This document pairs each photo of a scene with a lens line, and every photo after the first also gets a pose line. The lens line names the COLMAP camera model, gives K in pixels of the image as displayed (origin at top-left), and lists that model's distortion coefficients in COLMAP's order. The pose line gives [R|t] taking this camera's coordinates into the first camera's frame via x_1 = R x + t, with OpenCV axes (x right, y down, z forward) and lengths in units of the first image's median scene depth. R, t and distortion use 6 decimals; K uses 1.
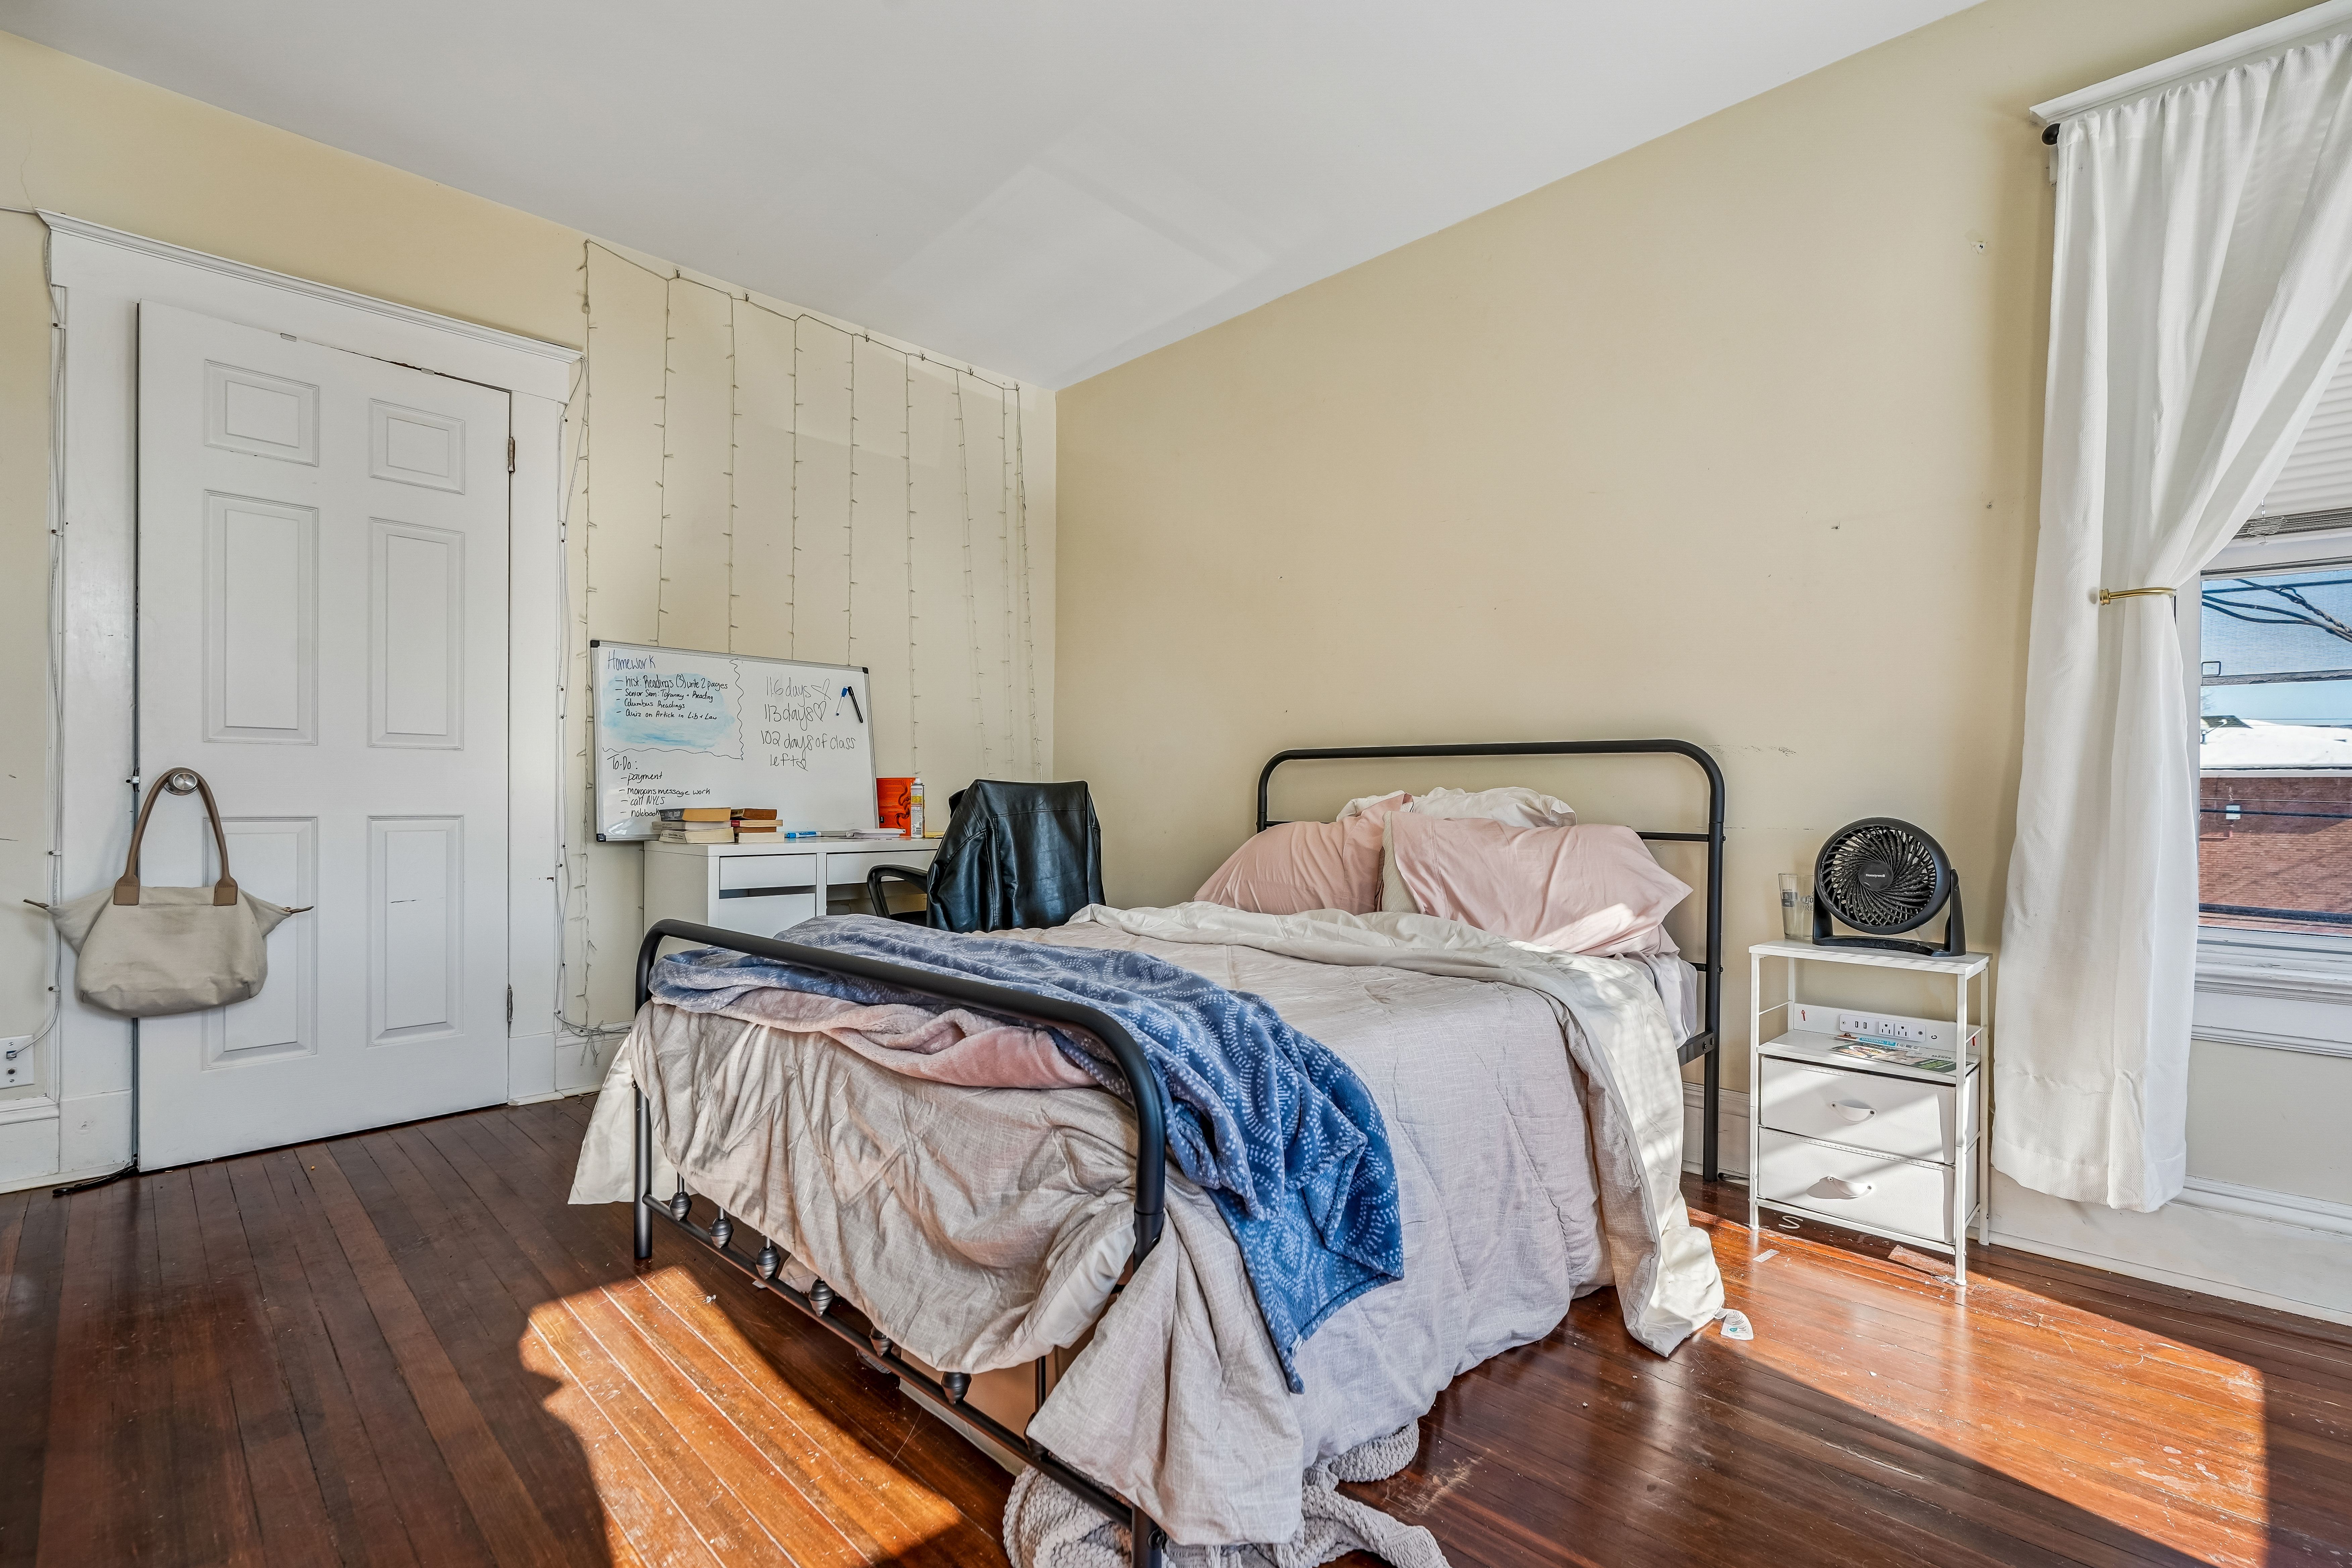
lens RADIAL K [[1082.1, 0, 1181.7], [0, 1082.1, 788.2], [0, 0, 1]] dist [-0.003999, 0.000170]
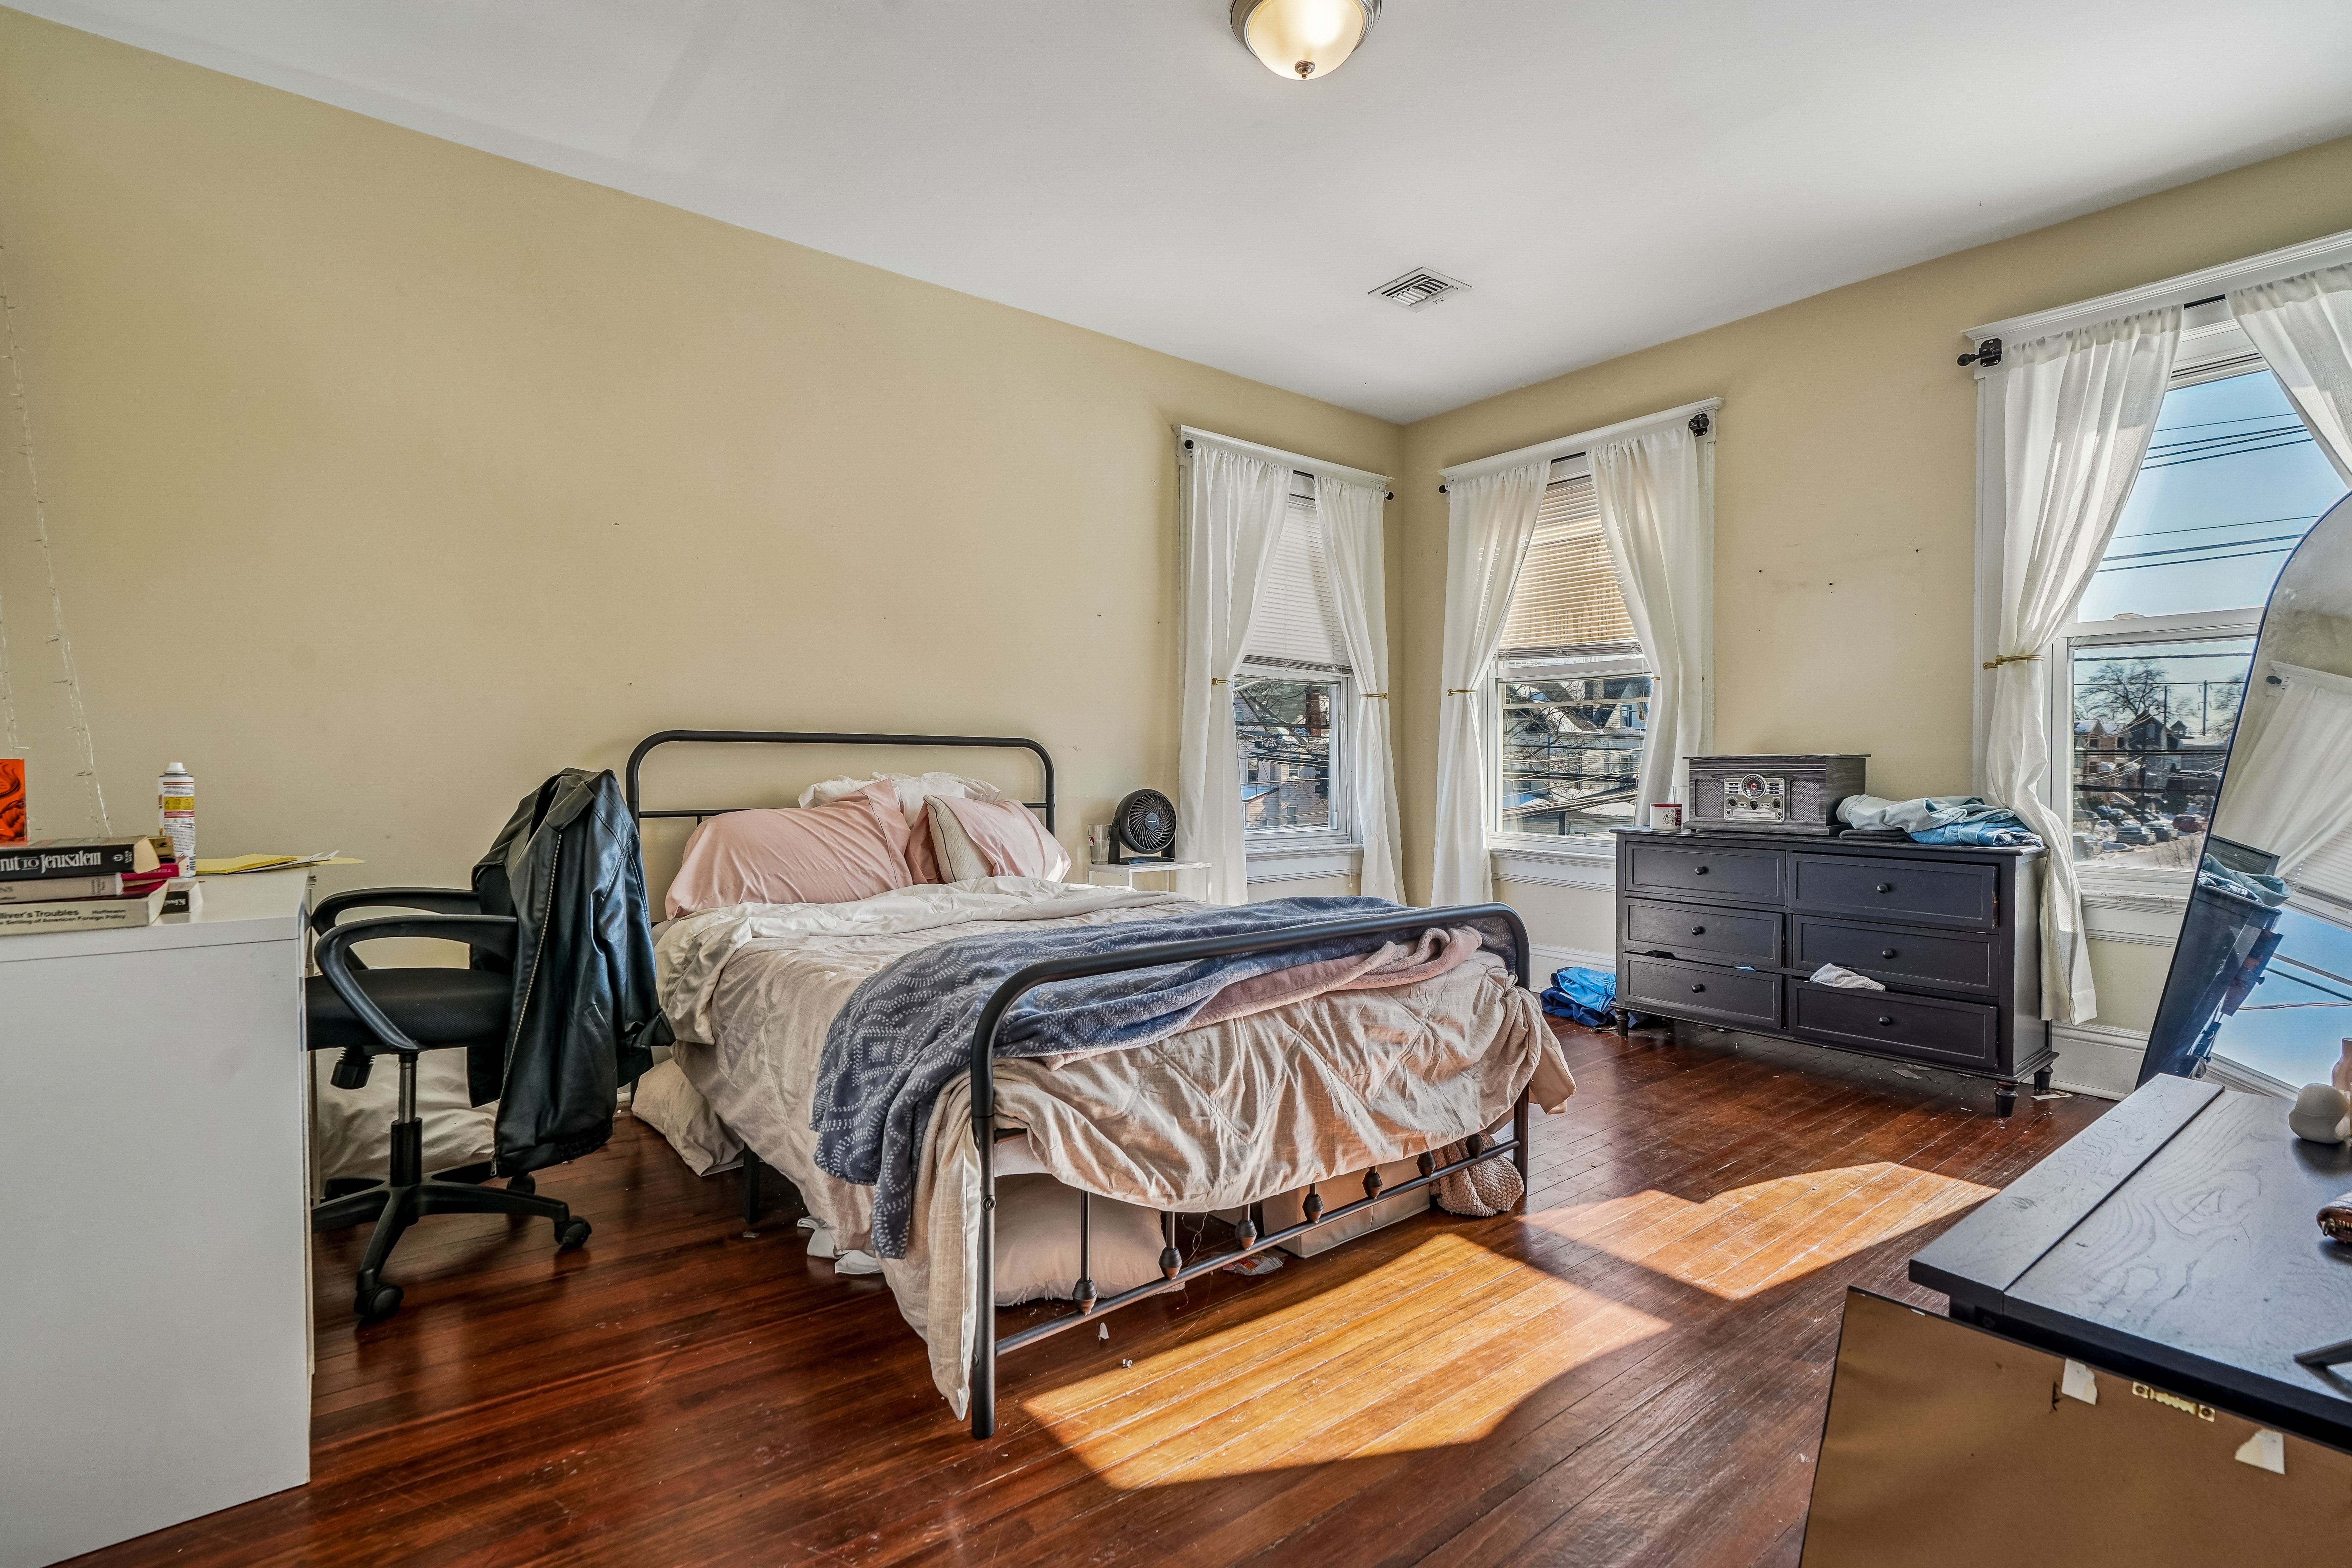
lens RADIAL K [[1082.1, 0, 1180.4], [0, 1082.1, 776.5], [0, 0, 1]] dist [-0.003999, 0.000170]
pose [[0.110770, -0.016552, 0.993708, -1.212074], [-0.010962, 0.999780, 0.017875, -0.027852], [-0.993786, -0.012873, 0.110564, 0.797949]]
